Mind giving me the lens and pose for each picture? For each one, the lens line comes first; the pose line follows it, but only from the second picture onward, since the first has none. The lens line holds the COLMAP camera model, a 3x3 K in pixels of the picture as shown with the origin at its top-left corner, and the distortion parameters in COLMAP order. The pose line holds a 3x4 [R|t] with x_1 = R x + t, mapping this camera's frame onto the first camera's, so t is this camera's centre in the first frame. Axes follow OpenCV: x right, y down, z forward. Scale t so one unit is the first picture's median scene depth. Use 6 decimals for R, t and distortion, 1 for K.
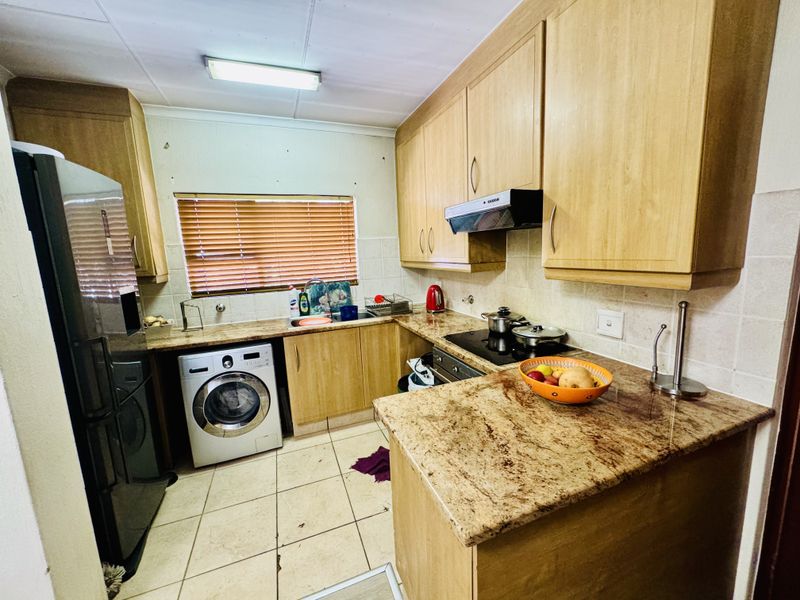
lens RADIAL K [[320.6, 0, 400.0], [0, 320.6, 300.0], [0, 0, 1]] dist [-0.000707, -0.000035]
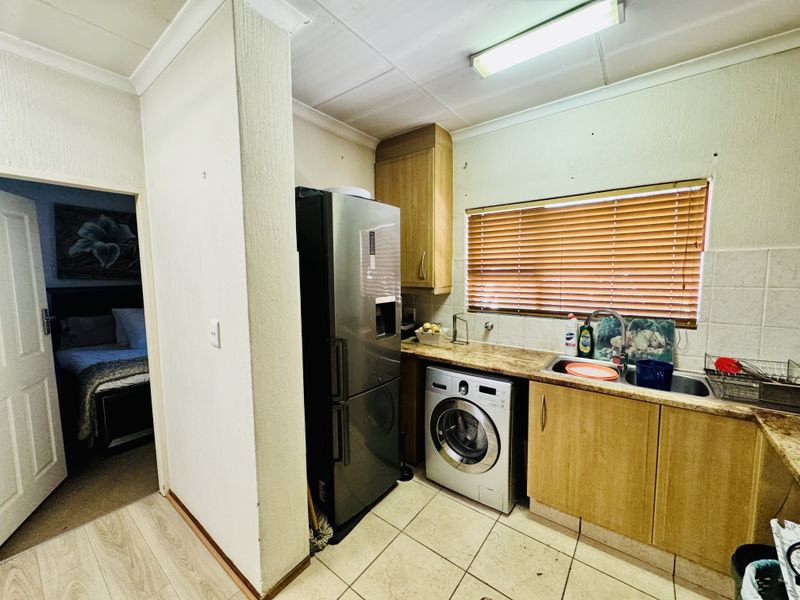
lens RADIAL K [[320.6, 0, 400.0], [0, 320.6, 300.0], [0, 0, 1]] dist [-0.000707, -0.000035]
pose [[0.515284, 0.117040, -0.848990, 0.097828], [-0.144573, 0.988305, 0.048499, -0.060724], [0.844738, 0.097750, 0.526178, 0.285841]]
